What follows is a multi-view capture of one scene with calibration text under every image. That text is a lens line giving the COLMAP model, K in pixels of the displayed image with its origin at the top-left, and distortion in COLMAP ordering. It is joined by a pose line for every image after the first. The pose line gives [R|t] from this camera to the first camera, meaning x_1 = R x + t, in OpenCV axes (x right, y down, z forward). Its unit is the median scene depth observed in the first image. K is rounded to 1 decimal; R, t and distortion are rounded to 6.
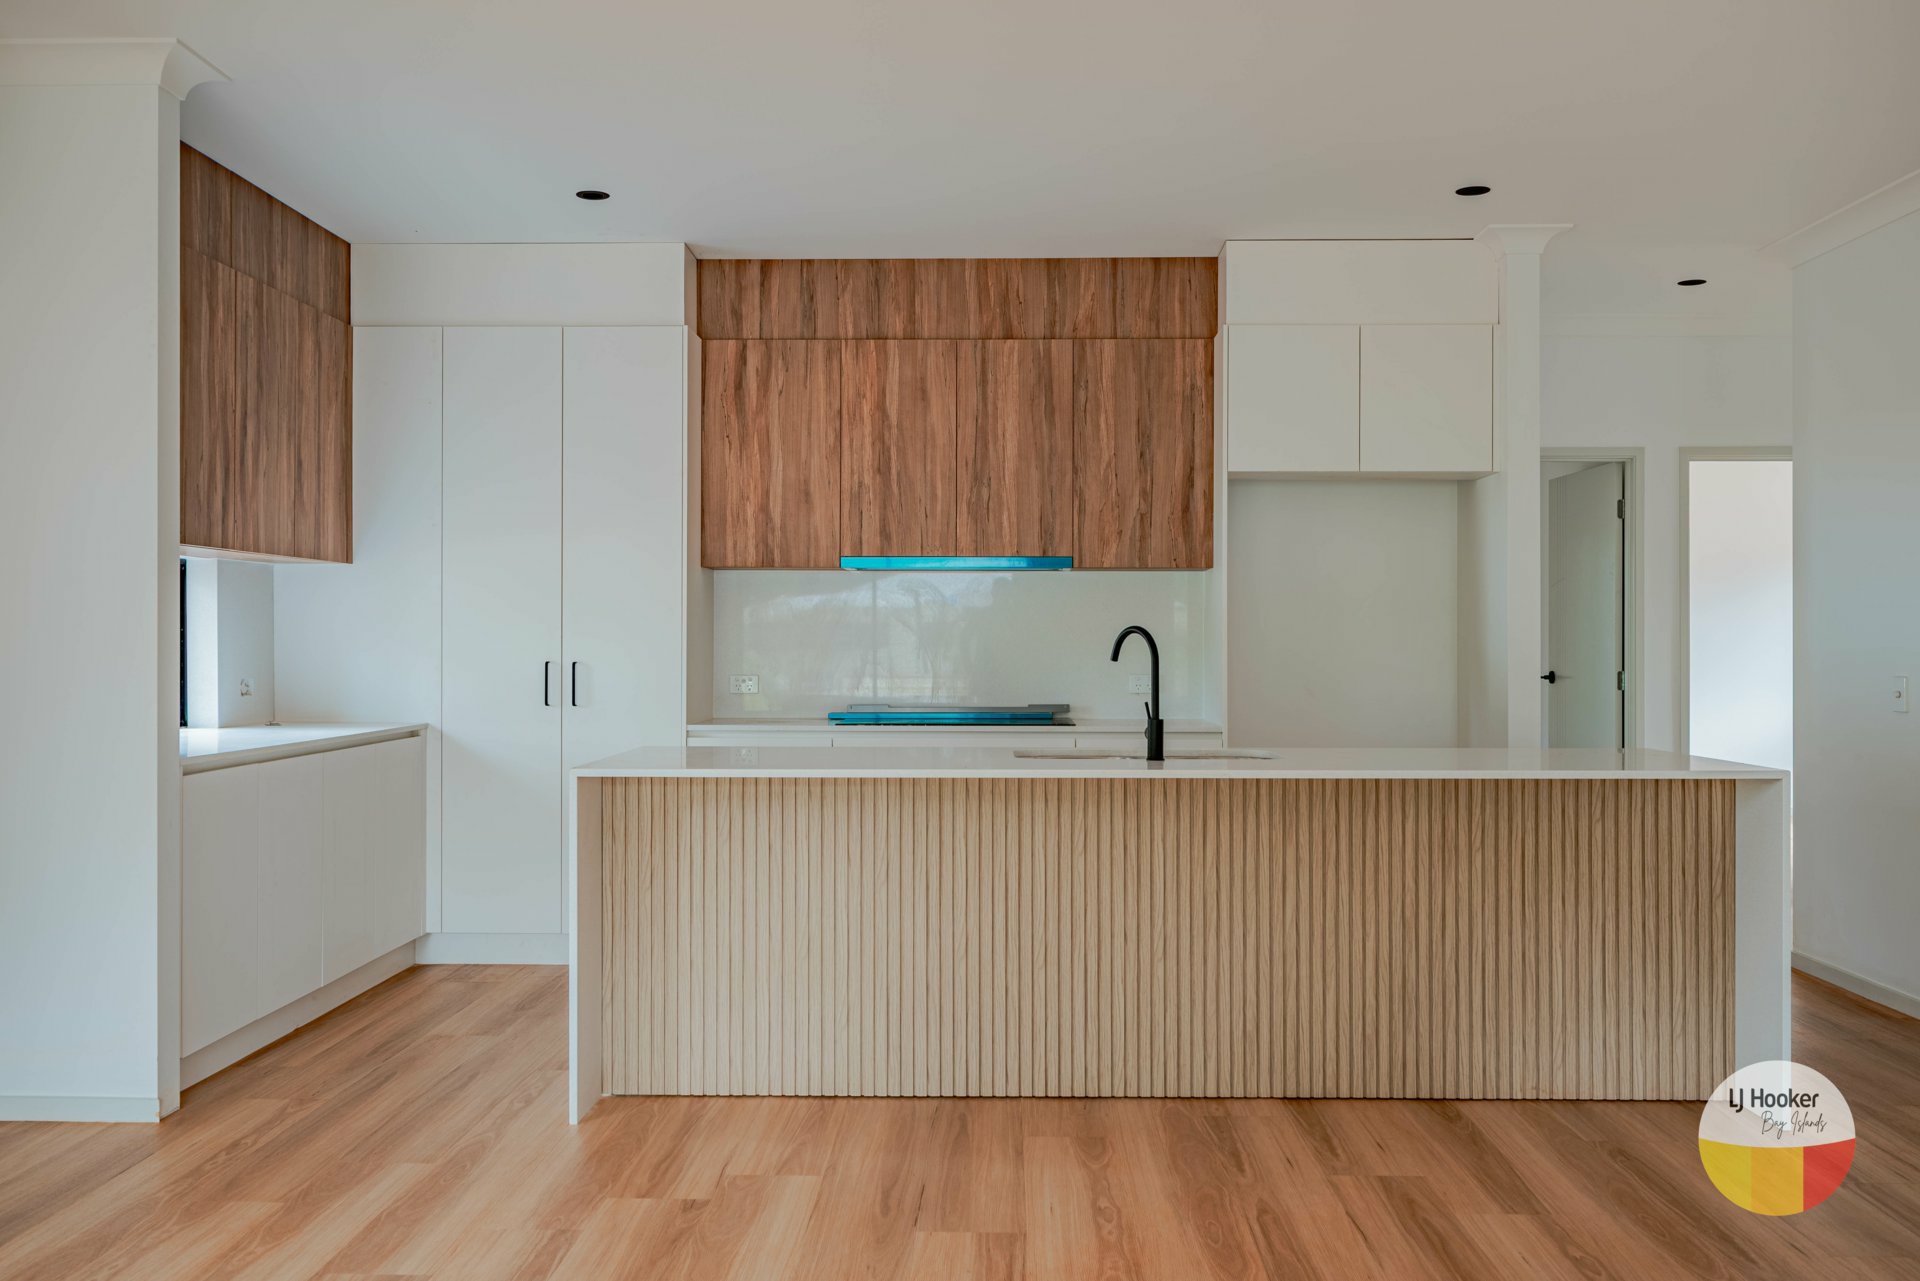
lens RADIAL K [[1682.6, 0, 961.7], [0, 1682.6, 637.1], [0, 0, 1]] dist [0.001723, 0.003211]
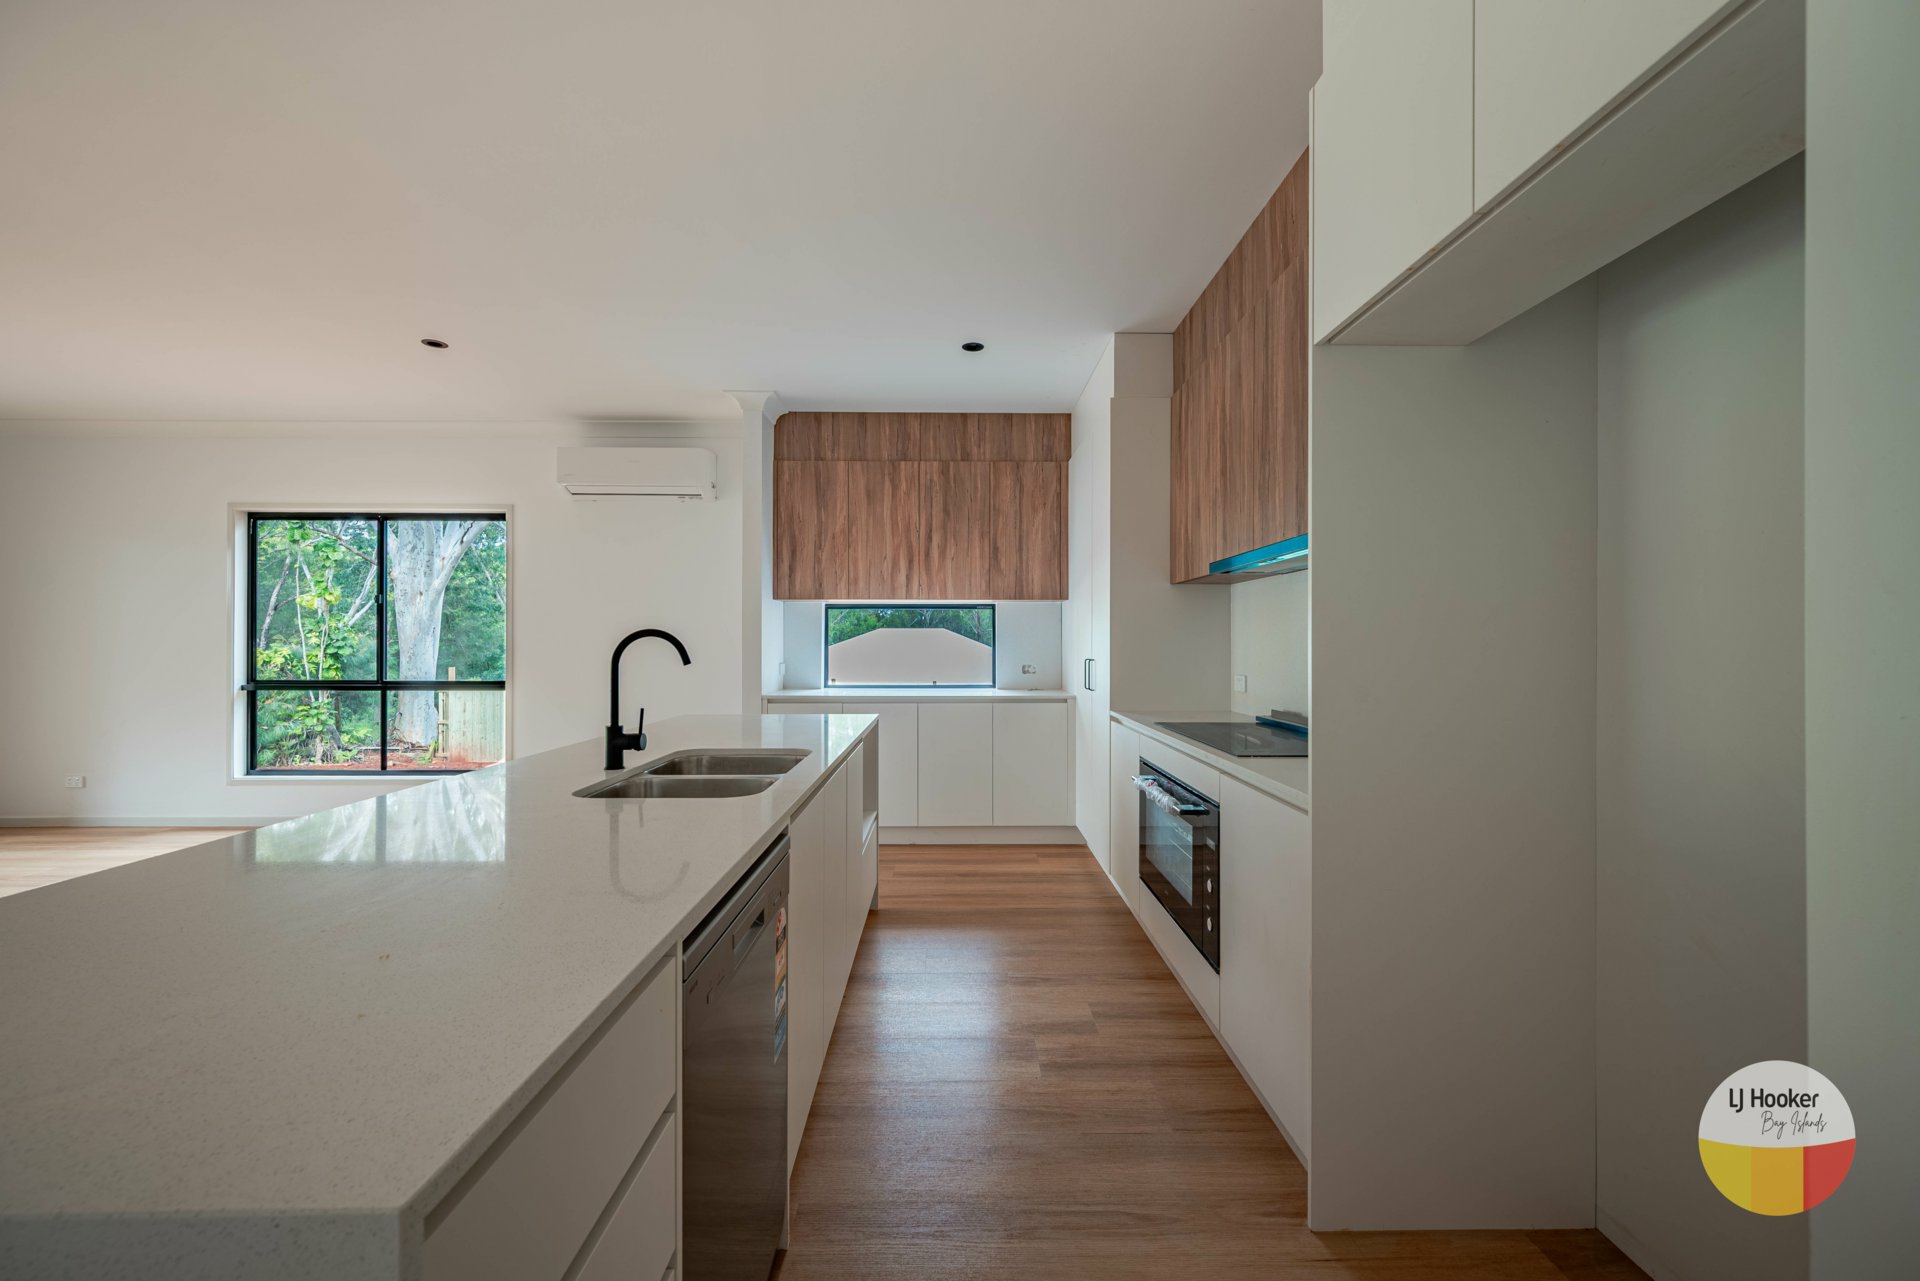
lens RADIAL K [[758.5, 0, 962.0], [0, 758.5, 635.1], [0, 0, 1]] dist [-0.001175, 0.000183]
pose [[0.023071, -0.009836, -0.999685, 0.390714], [0.000446, 0.999952, -0.009828, 0.000271], [0.999734, -0.000219, 0.023074, 0.838279]]
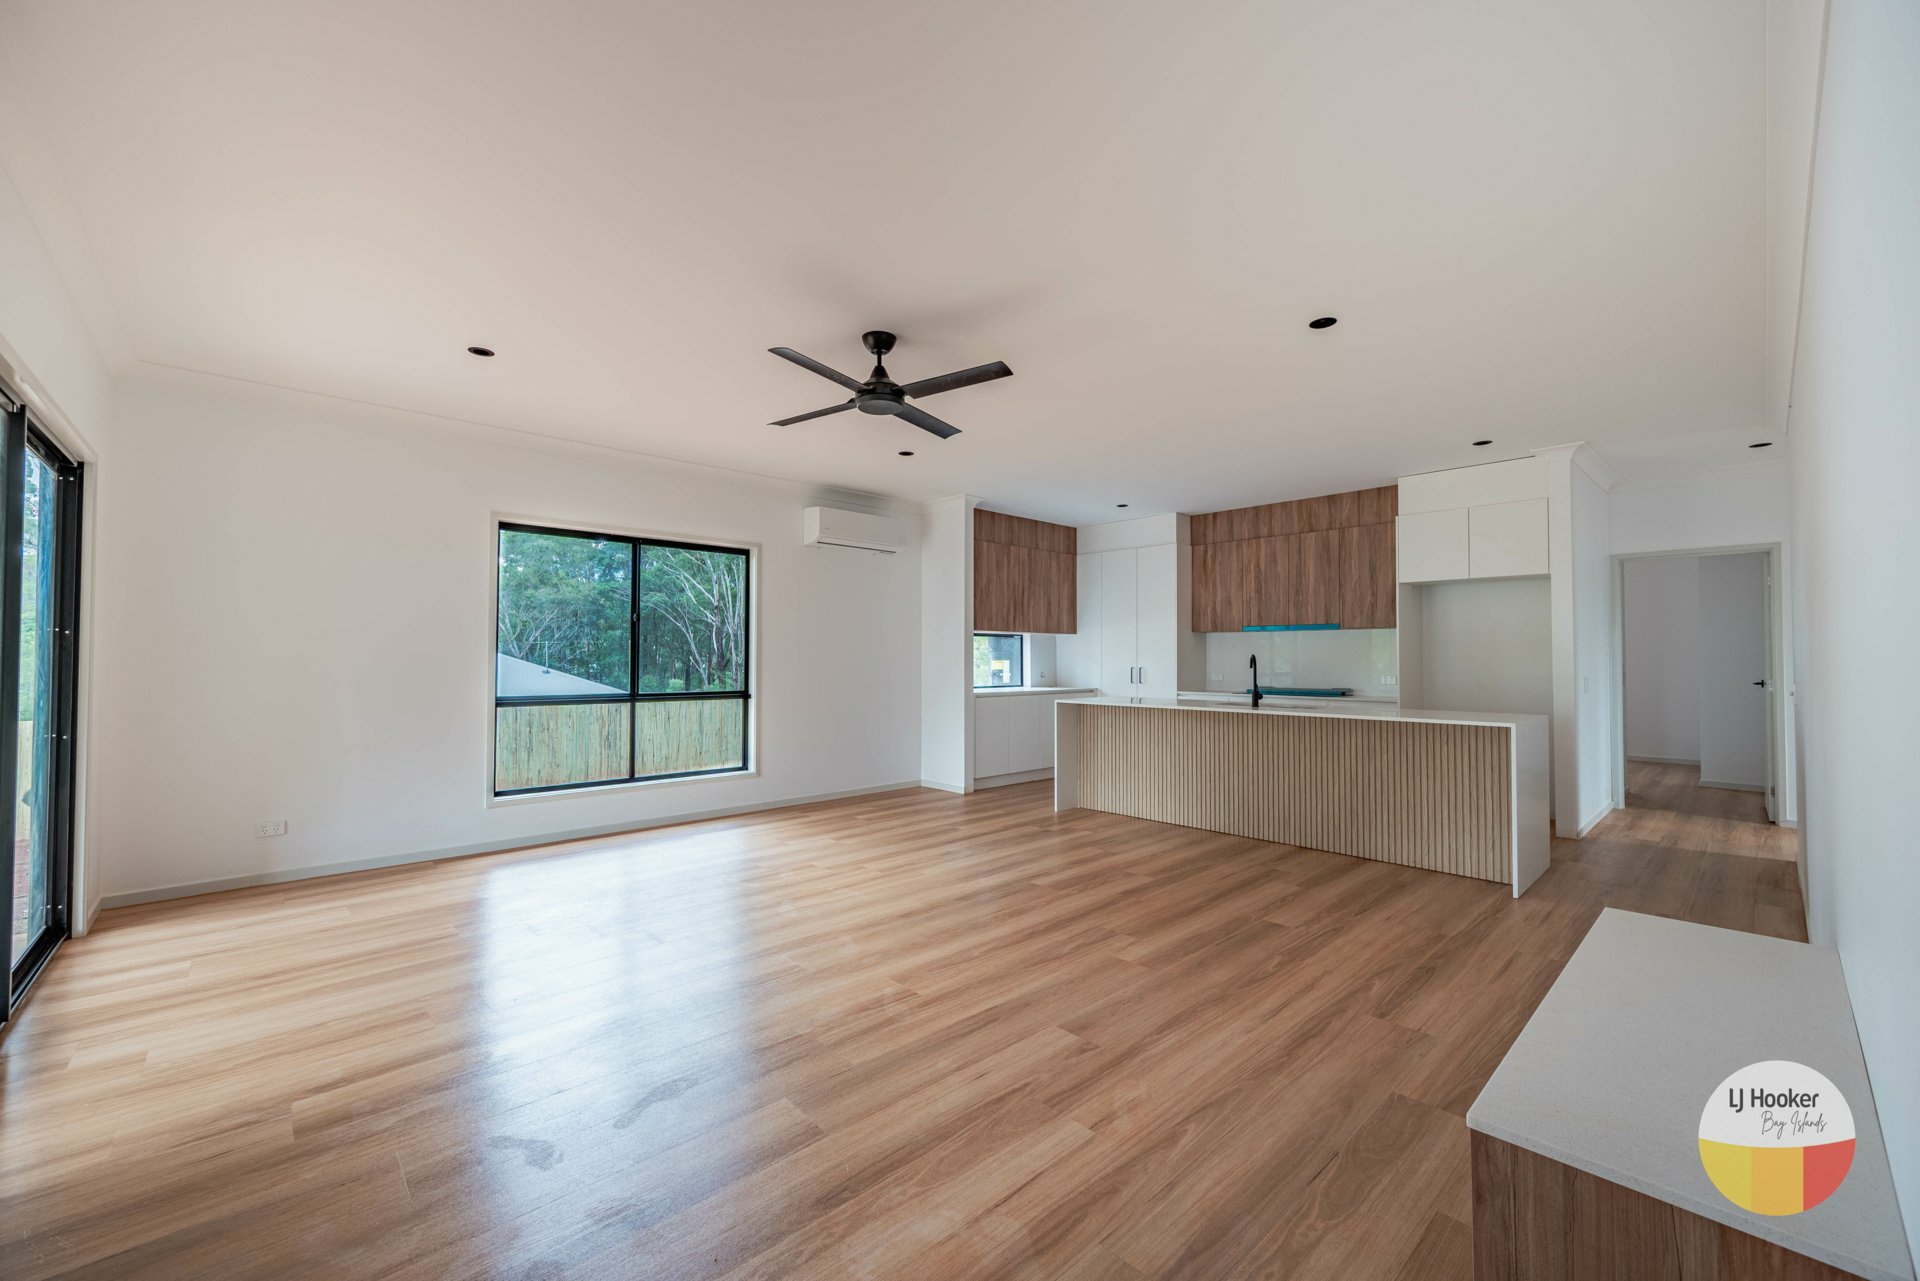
lens RADIAL K [[758.5, 0, 960.7], [0, 758.5, 646.8], [0, 0, 1]] dist [-0.001175, 0.000183]
pose [[0.697201, -0.009900, -0.716807, 0.446707], [-0.000501, 0.999898, -0.014297, -0.000946], [0.716875, 0.010327, 0.697125, -0.091104]]
